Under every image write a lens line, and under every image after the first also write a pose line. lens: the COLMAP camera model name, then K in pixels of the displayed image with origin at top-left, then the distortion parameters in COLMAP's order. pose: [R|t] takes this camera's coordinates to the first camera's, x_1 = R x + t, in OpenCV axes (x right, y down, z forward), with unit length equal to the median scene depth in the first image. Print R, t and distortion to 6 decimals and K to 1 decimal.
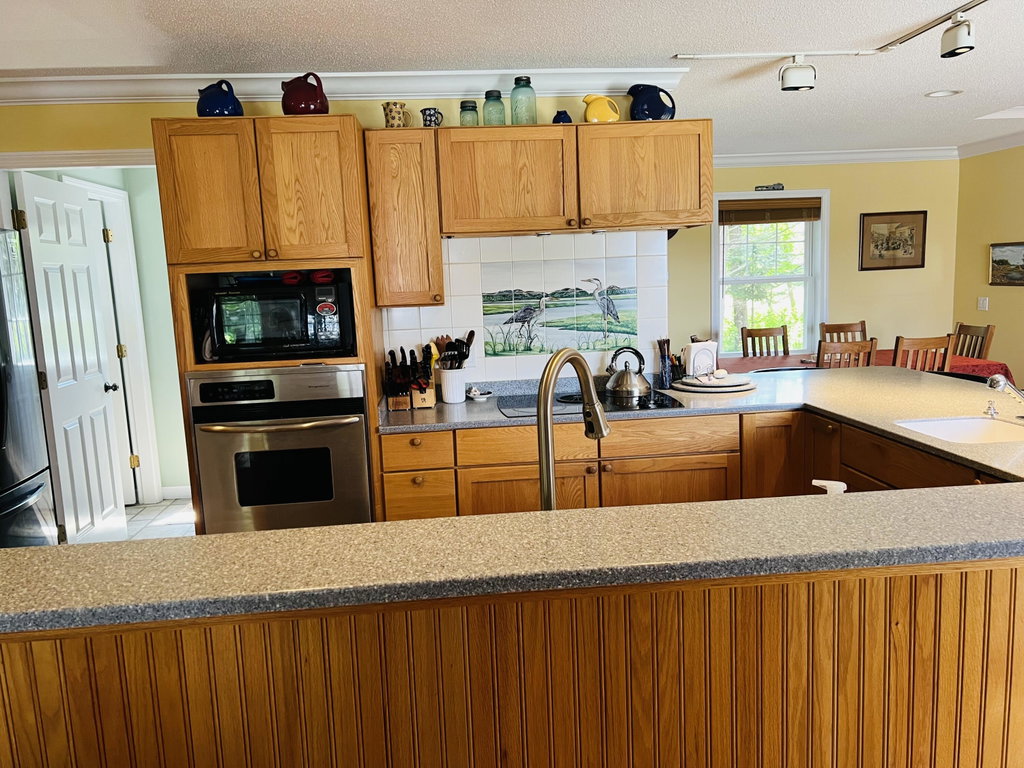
lens RADIAL K [[765.7, 0, 514.5], [0, 765.7, 385.6], [0, 0, 1]] dist [0.063504, -0.072004]
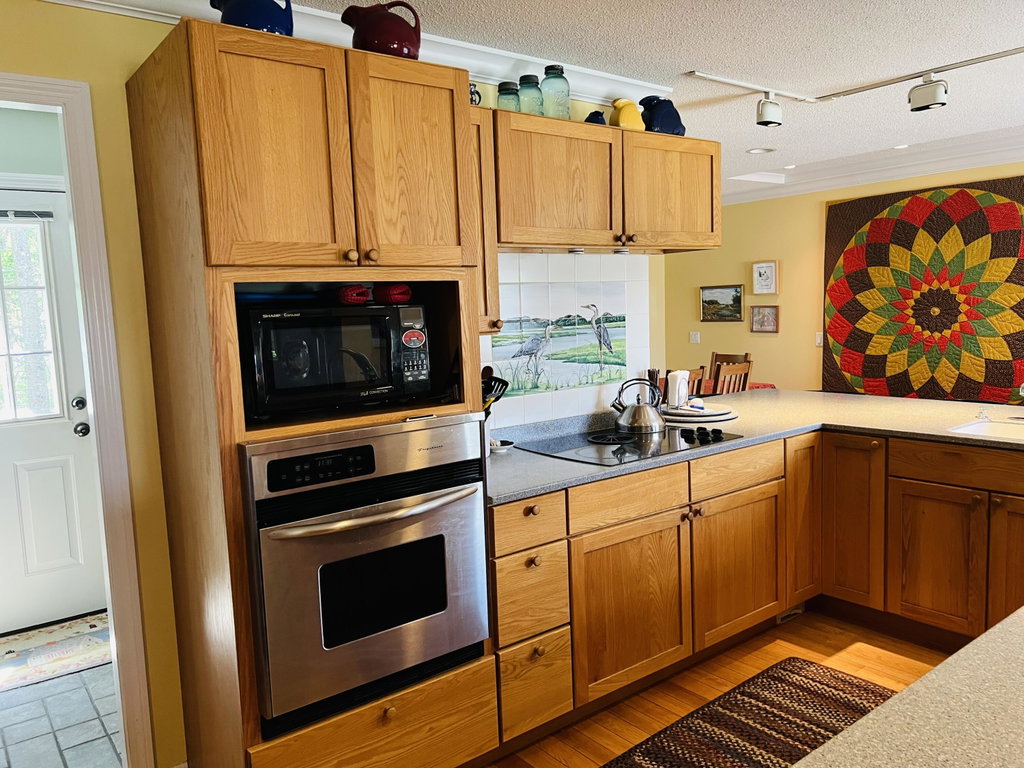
lens RADIAL K [[765.7, 0, 516.7], [0, 765.7, 391.0], [0, 0, 1]] dist [0.063504, -0.072004]
pose [[0.841707, -0.051308, 0.537492, -0.451546], [0.080490, 0.996275, -0.030945, -0.018674], [-0.533902, 0.069309, 0.842701, 0.299584]]
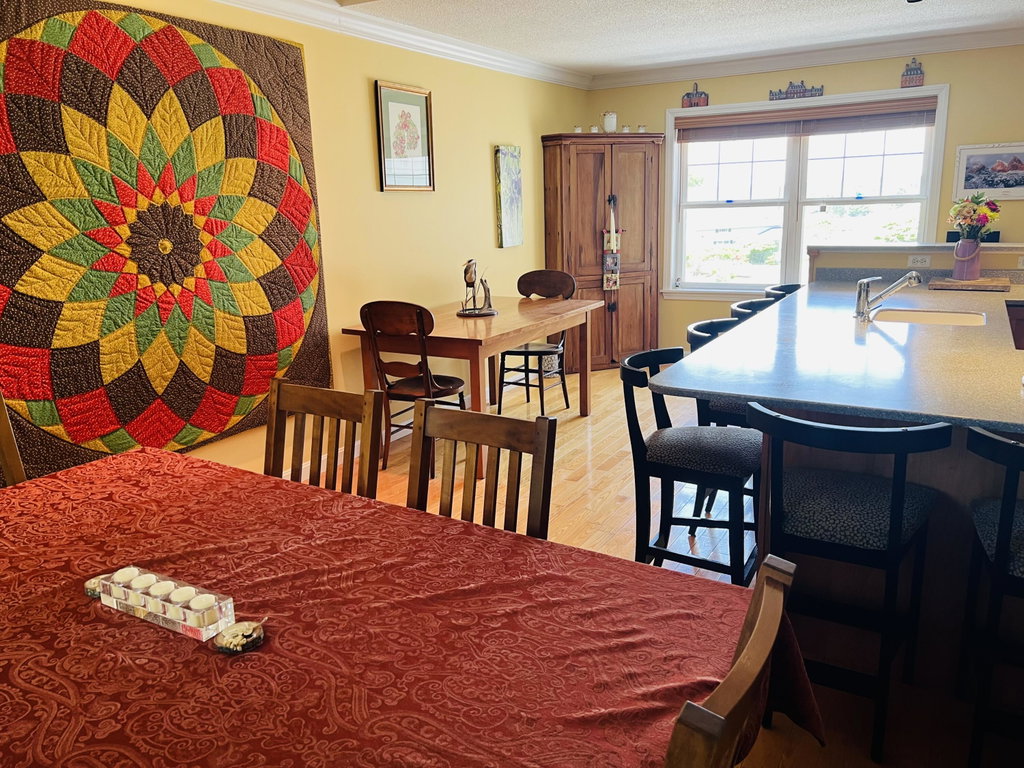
lens RADIAL K [[765.7, 0, 509.3], [0, 765.7, 383.5], [0, 0, 1]] dist [0.063504, -0.072004]
pose [[-0.810807, -0.067115, 0.581452, 0.286428], [0.151275, 0.935624, 0.318942, -0.234409], [-0.565427, 0.346560, -0.748458, 1.645468]]
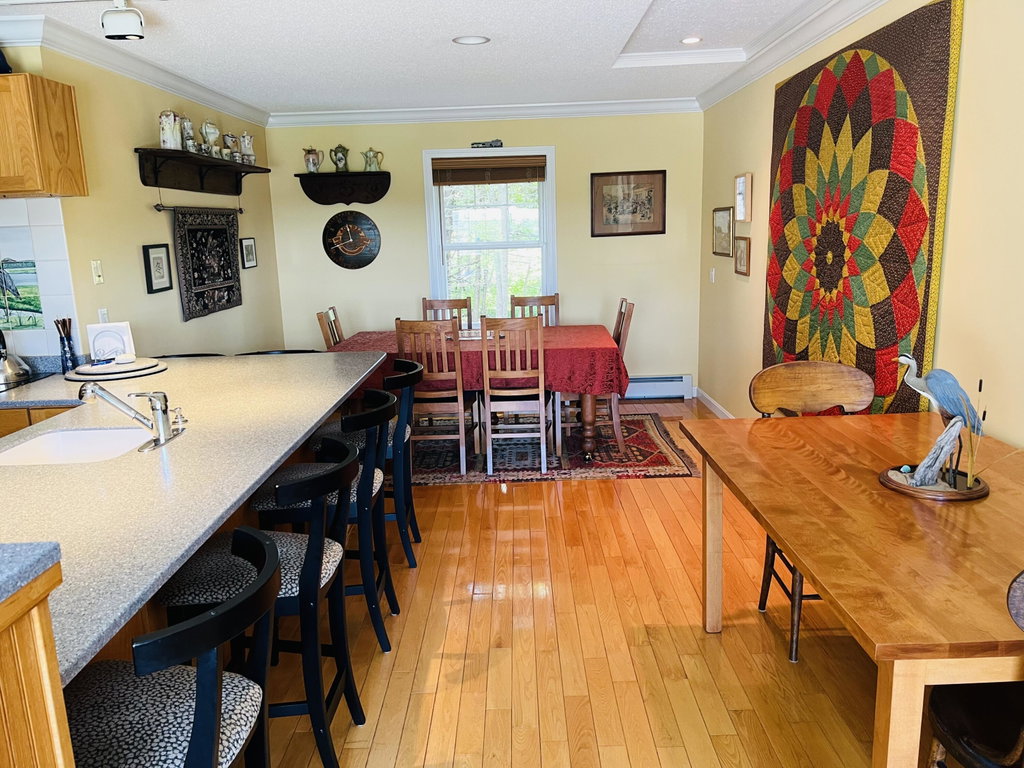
lens RADIAL K [[765.7, 0, 502.5], [0, 765.7, 383.8], [0, 0, 1]] dist [0.063504, -0.072004]
pose [[0.994622, 0.027986, -0.099720, 0.805752], [-0.021957, 0.997893, 0.061053, -0.051133], [0.101218, -0.058535, 0.993141, 0.135063]]
